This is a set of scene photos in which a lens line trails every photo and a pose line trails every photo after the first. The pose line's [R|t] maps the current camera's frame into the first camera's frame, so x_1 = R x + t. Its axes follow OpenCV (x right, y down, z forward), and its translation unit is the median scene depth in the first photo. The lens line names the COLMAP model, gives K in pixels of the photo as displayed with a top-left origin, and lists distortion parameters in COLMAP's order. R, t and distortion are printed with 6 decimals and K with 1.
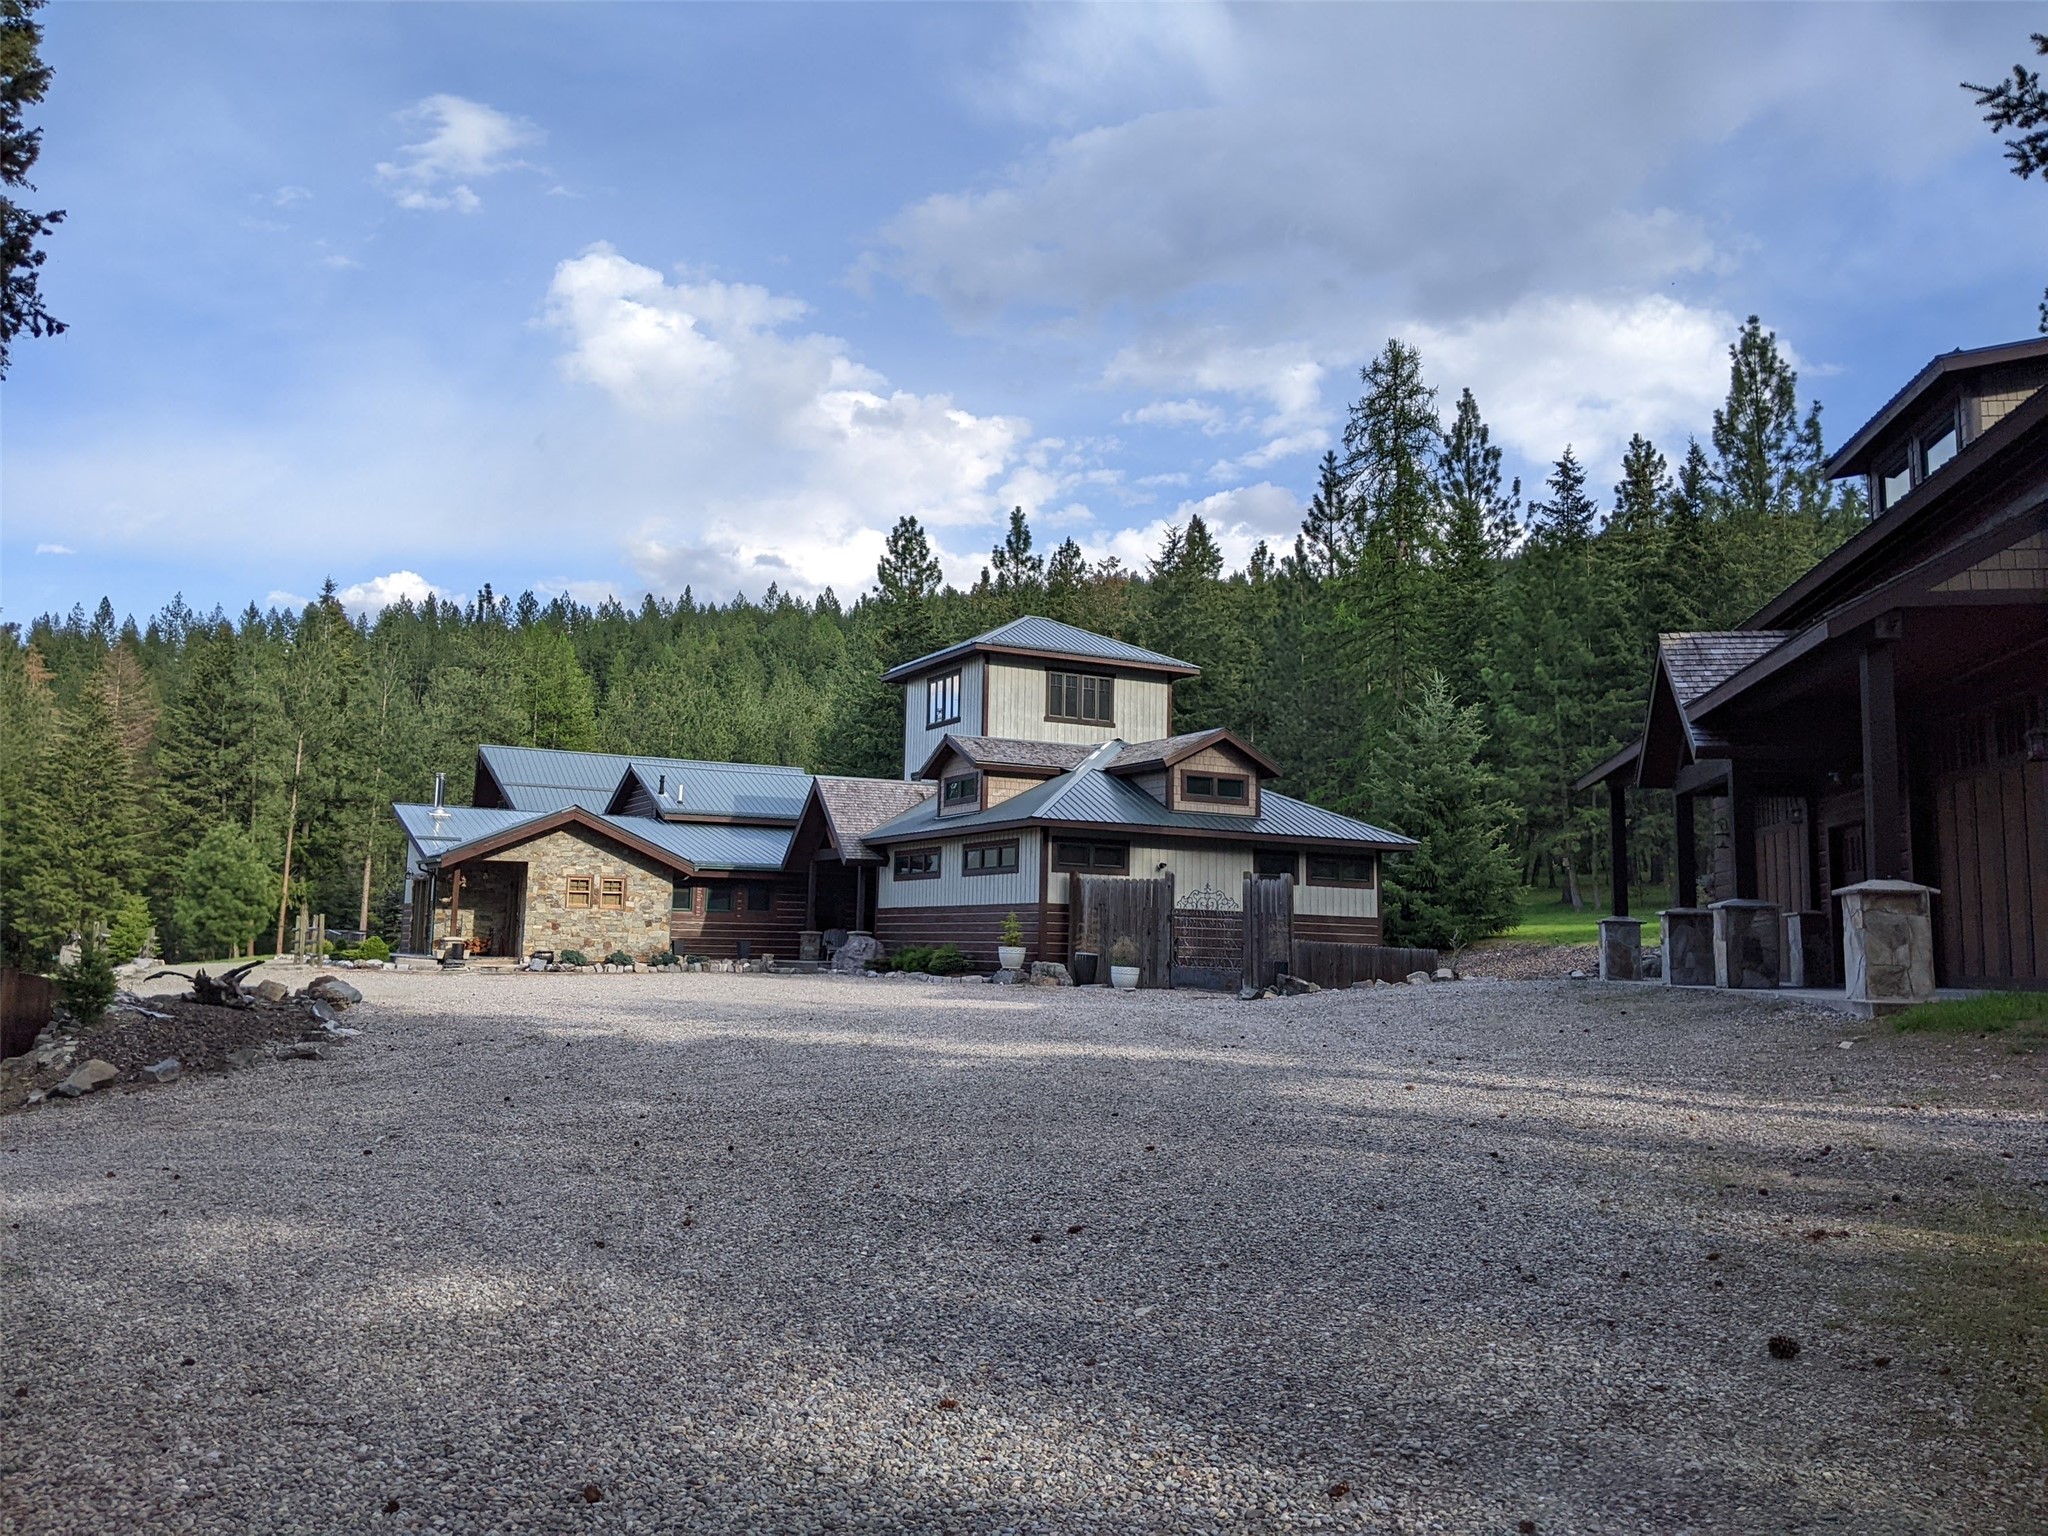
lens RADIAL K [[1641.5, 0, 1011.8], [0, 1641.5, 780.4], [0, 0, 1]] dist [0.033968, -0.064384]
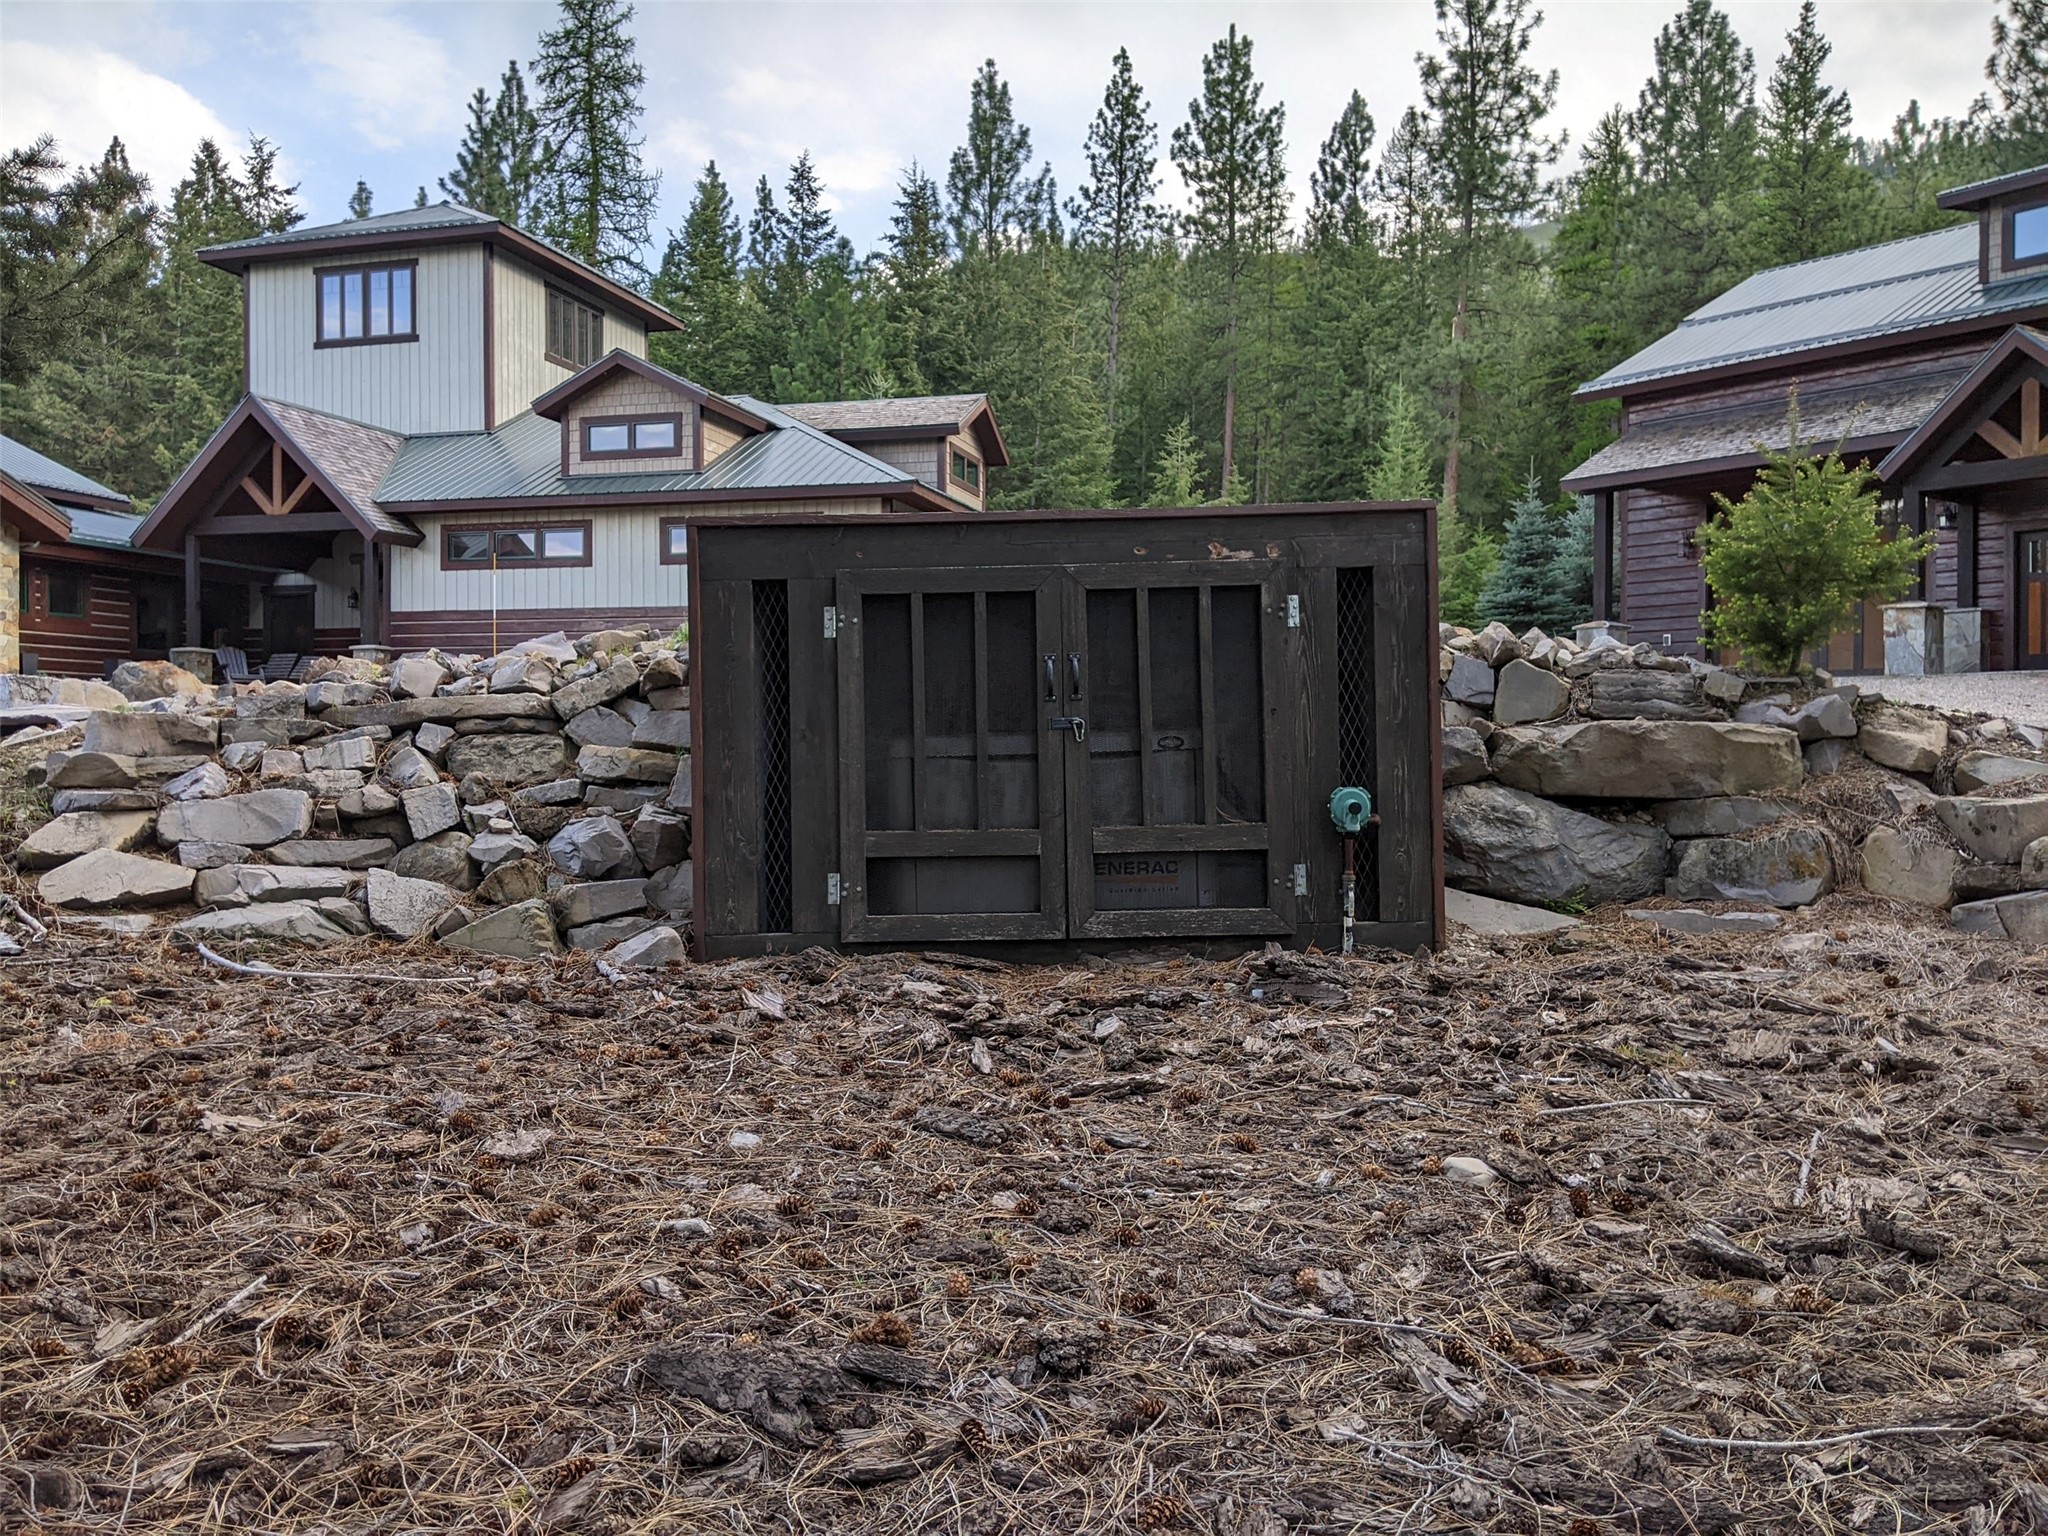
lens RADIAL K [[1636.7, 0, 987.6], [0, 1636.7, 773.6], [0, 0, 1]] dist [0.077201, -0.143726]
pose [[0.679638, -0.029434, 0.732957, -0.400440], [-0.063726, 0.993048, 0.098969, 0.062288], [-0.730775, -0.113971, 0.673037, 0.386083]]
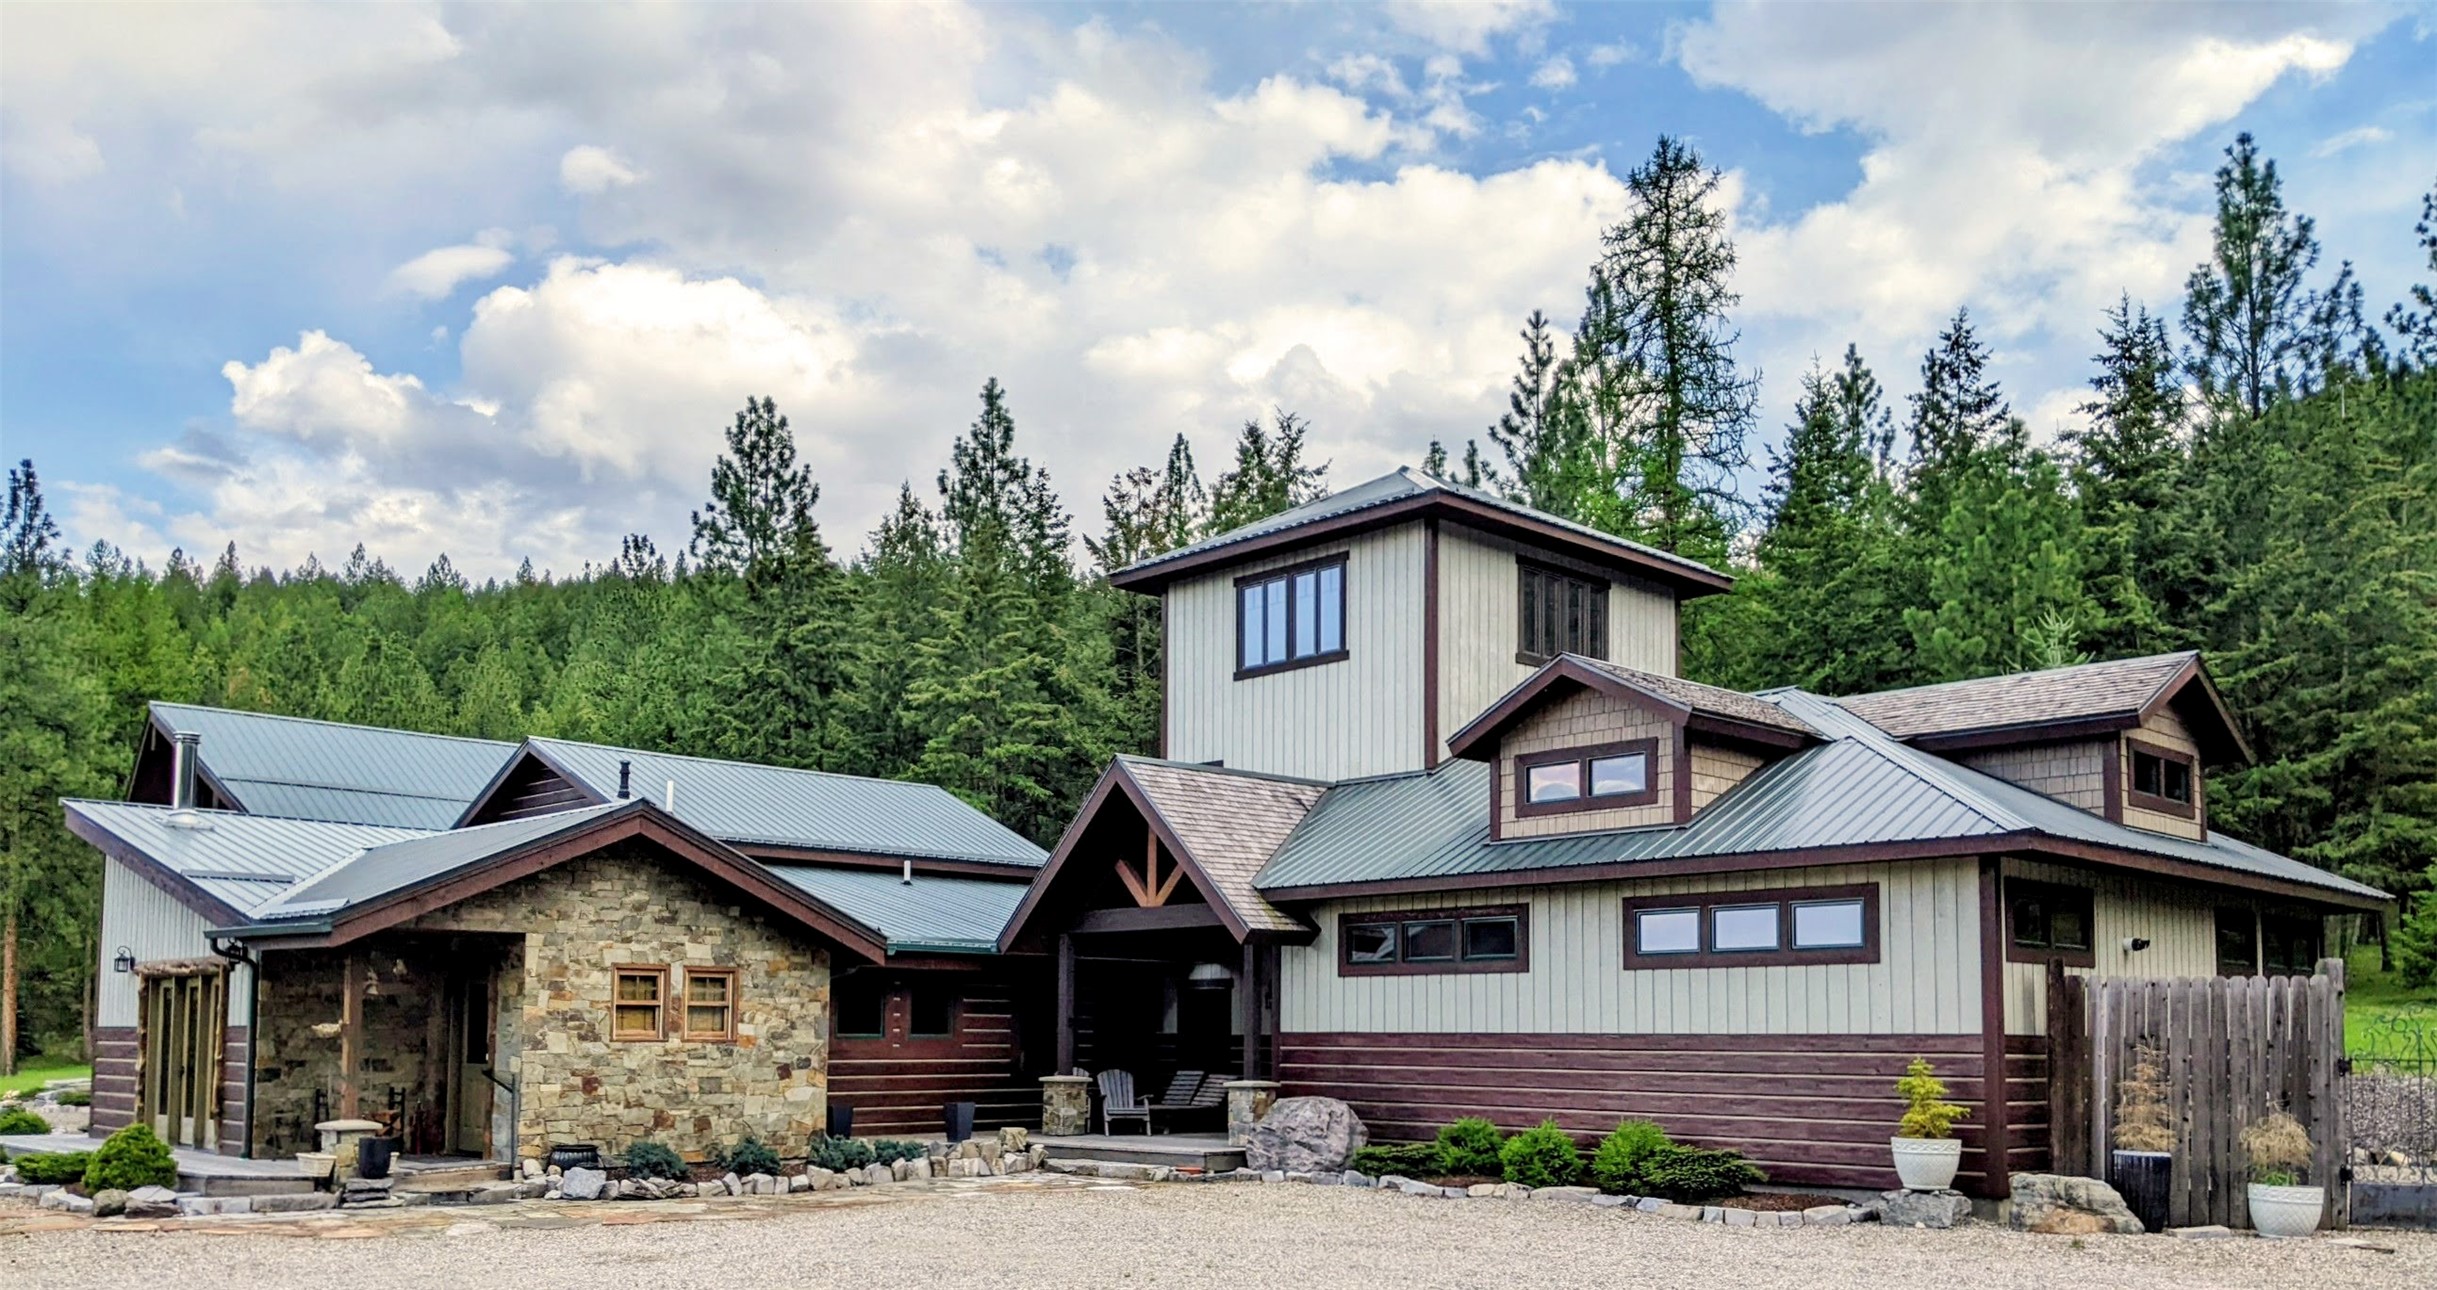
lens RADIAL K [[1932.1, 0, 1184.5], [0, 1932.1, 938.1], [0, 0, 1]] dist [0.043701, -0.108612]
pose [[0.957710, 0.002496, 0.287723, -0.269689], [-0.017271, 0.998658, 0.048825, 0.023741], [-0.287215, -0.051730, 0.956468, 0.475418]]
